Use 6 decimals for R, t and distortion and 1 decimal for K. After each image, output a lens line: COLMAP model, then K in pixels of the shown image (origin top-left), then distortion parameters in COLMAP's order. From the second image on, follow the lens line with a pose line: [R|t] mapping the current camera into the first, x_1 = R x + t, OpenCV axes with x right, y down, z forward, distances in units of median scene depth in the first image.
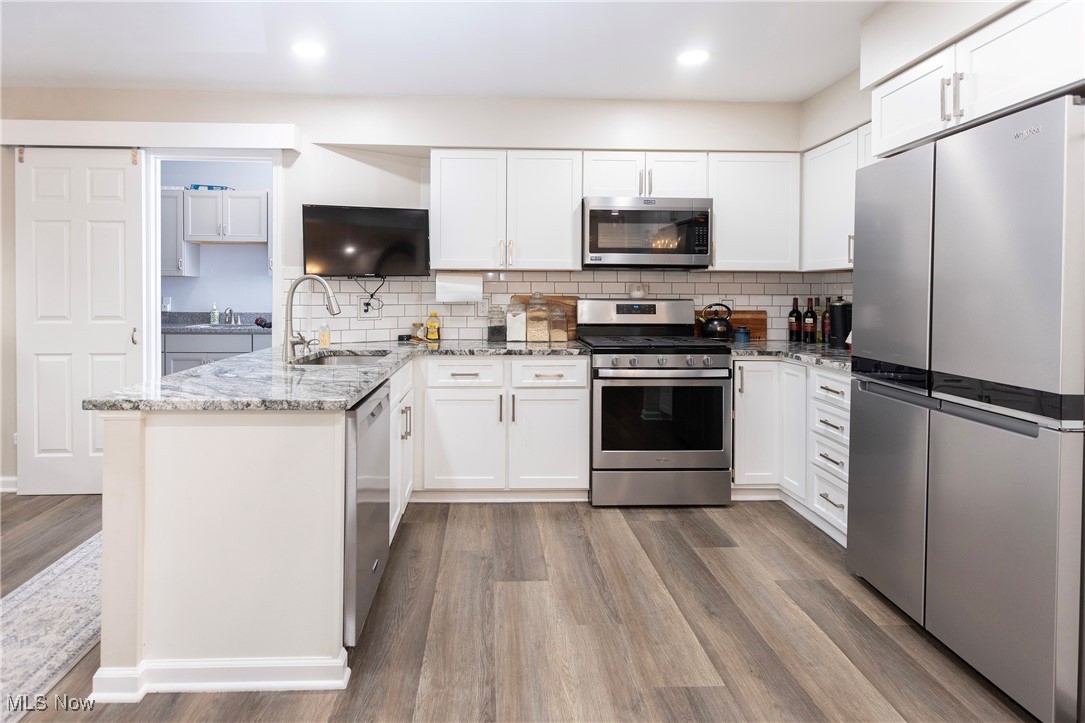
lens RADIAL K [[501.3, 0, 515.8], [0, 501.3, 295.1], [0, 0, 1]] dist [-0.007709, 0.000815]
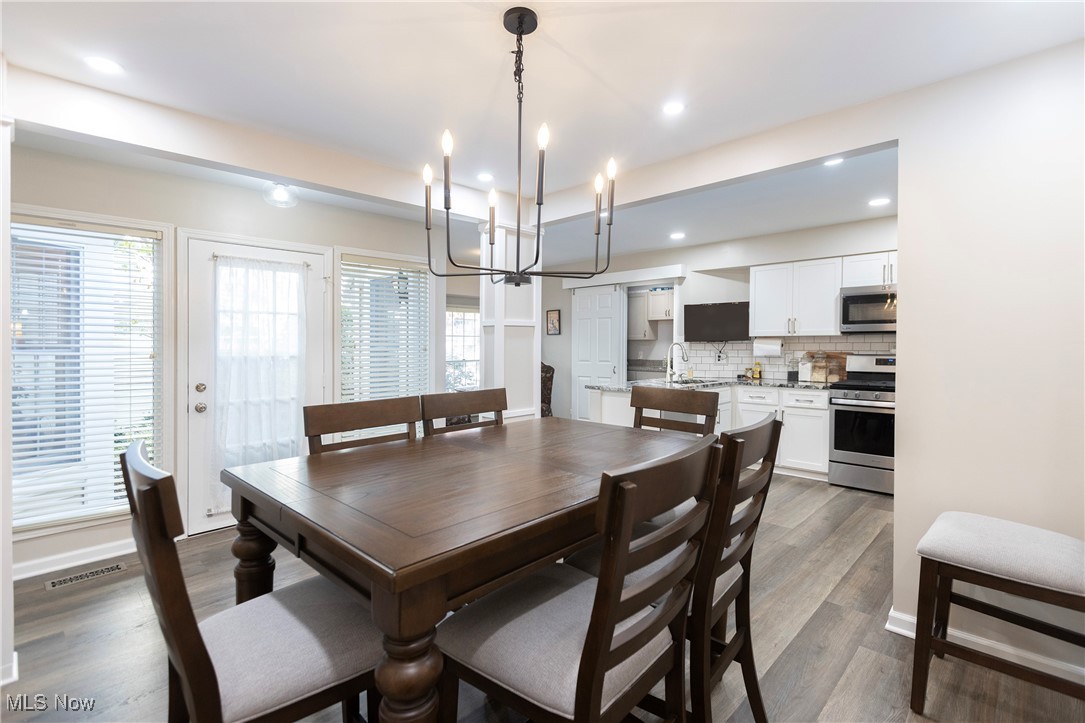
lens RADIAL K [[501.3, 0, 572.2], [0, 501.3, 341.0], [0, 0, 1]] dist [-0.007709, 0.000815]
pose [[0.688746, -0.010154, -0.724932, 0.730691], [0.002159, 0.999926, -0.011955, -0.019030], [0.725000, 0.006669, 0.688717, -0.692185]]
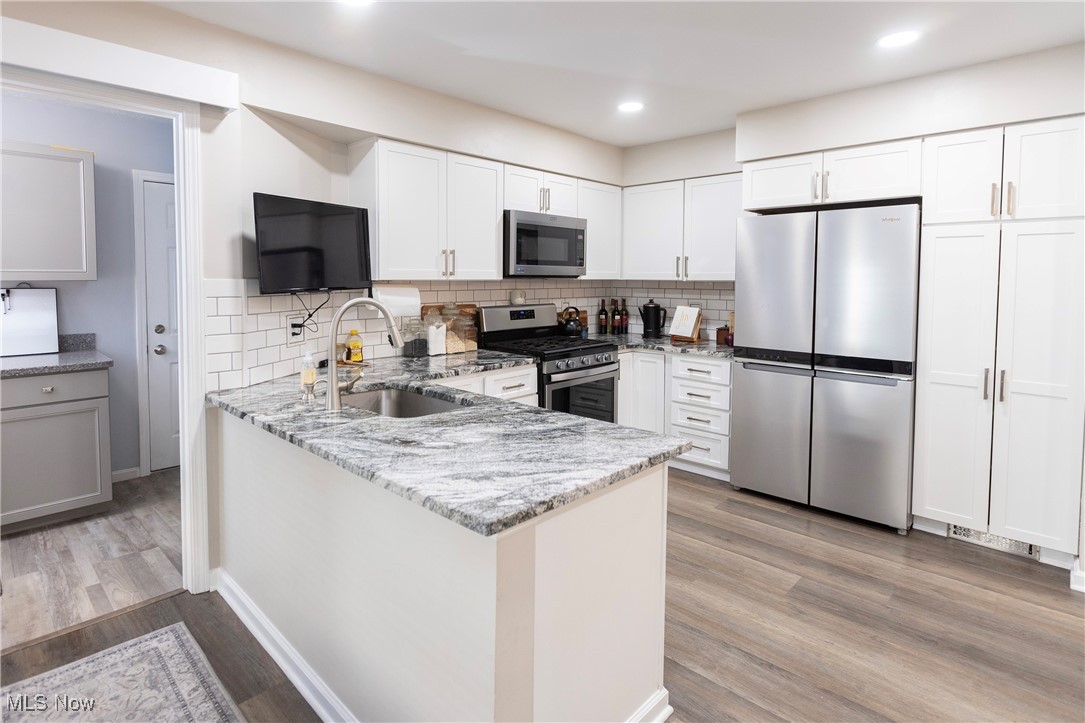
lens RADIAL K [[523.2, 0, 456.8], [0, 523.2, 308.0], [0, 0, 1]] dist [-0.011596, -0.001608]
pose [[0.770877, -0.040490, 0.635696, -0.687818], [0.004216, 0.998280, 0.058473, -0.061907], [-0.636971, -0.042395, 0.769721, 0.249898]]
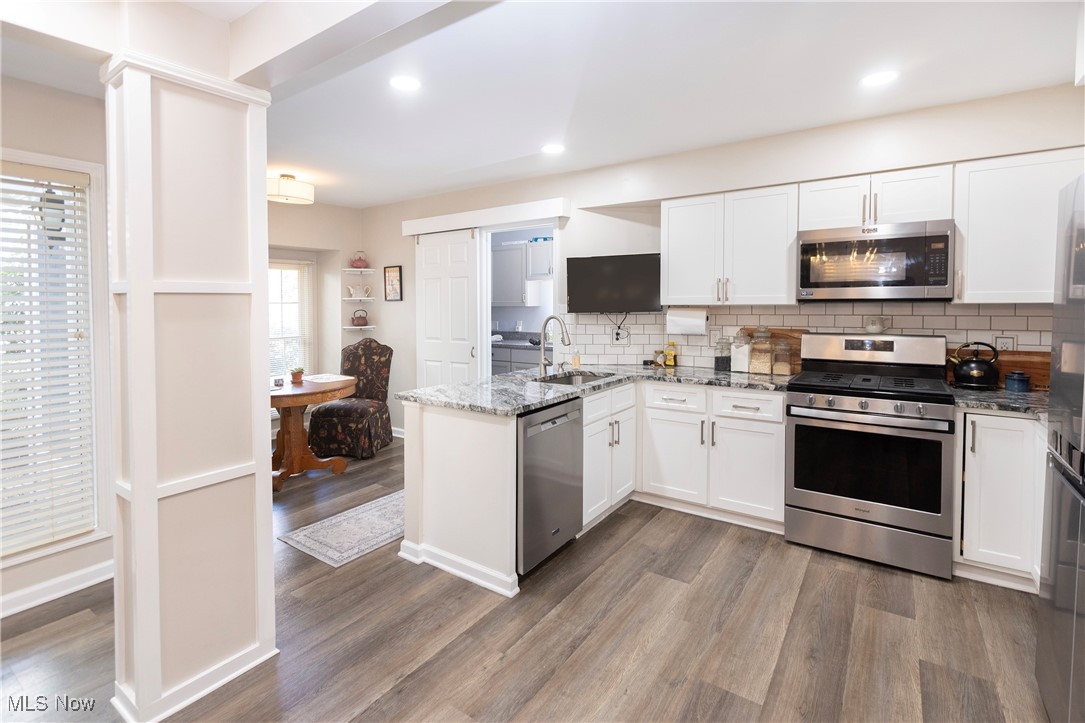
lens RADIAL K [[501.3, 0, 574.0], [0, 501.3, 312.9], [0, 0, 1]] dist [-0.007709, 0.000815]
pose [[0.815613, -0.001605, -0.578595, 0.376612], [0.009046, 0.999909, 0.009978, -0.052832], [0.578527, -0.013372, 0.815554, -0.068547]]
